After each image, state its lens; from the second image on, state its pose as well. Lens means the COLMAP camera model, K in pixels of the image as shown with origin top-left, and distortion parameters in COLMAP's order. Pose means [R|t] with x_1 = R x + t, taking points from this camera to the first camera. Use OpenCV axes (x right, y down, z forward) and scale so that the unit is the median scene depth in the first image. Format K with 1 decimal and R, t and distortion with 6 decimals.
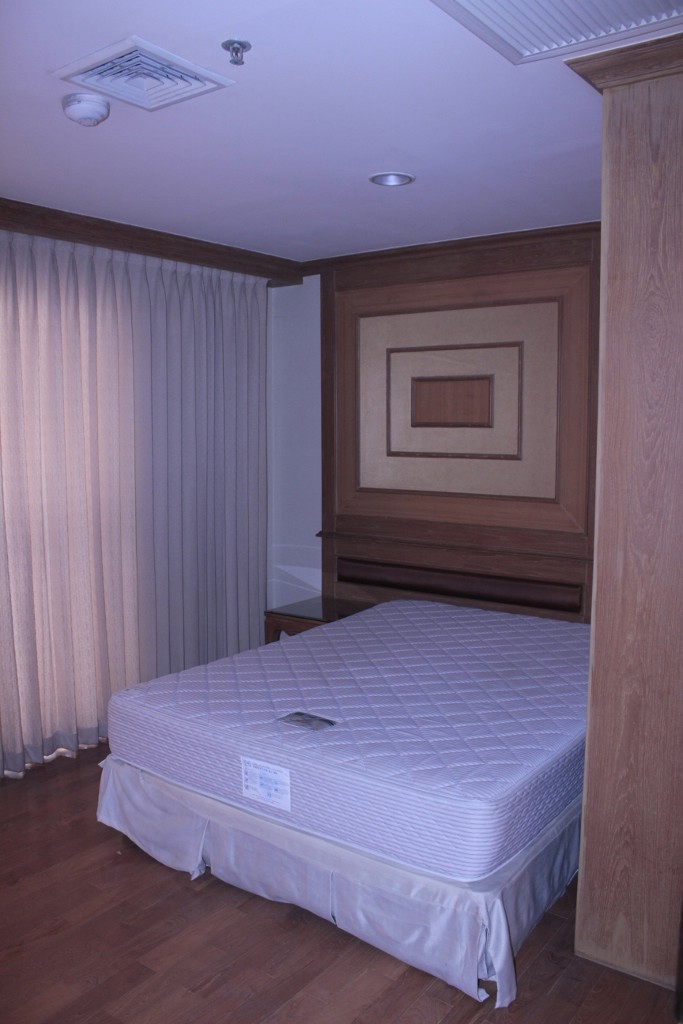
lens RADIAL K [[862.0, 0, 348.4], [0, 862.0, 524.0], [0, 0, 1]] dist [-0.152489, 0.139909]
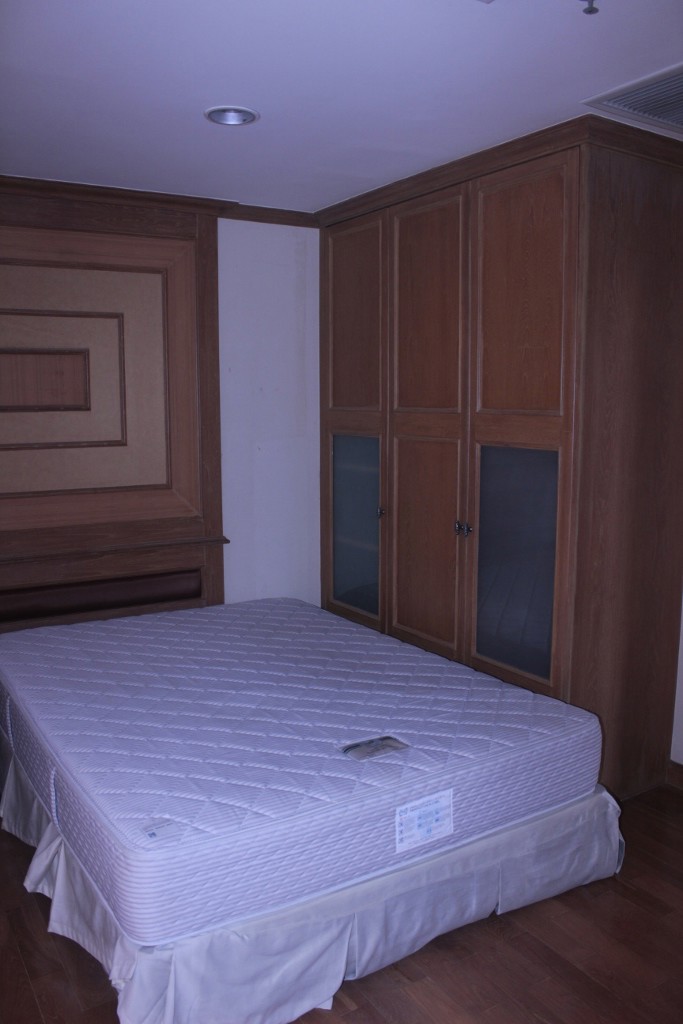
lens RADIAL K [[862.0, 0, 348.4], [0, 862.0, 524.0], [0, 0, 1]] dist [-0.152489, 0.139909]
pose [[0.362530, -0.133360, 0.922381, -0.559158], [0.112868, 0.988707, 0.098588, -0.056058], [-0.925112, 0.068366, 0.373488, 0.461637]]
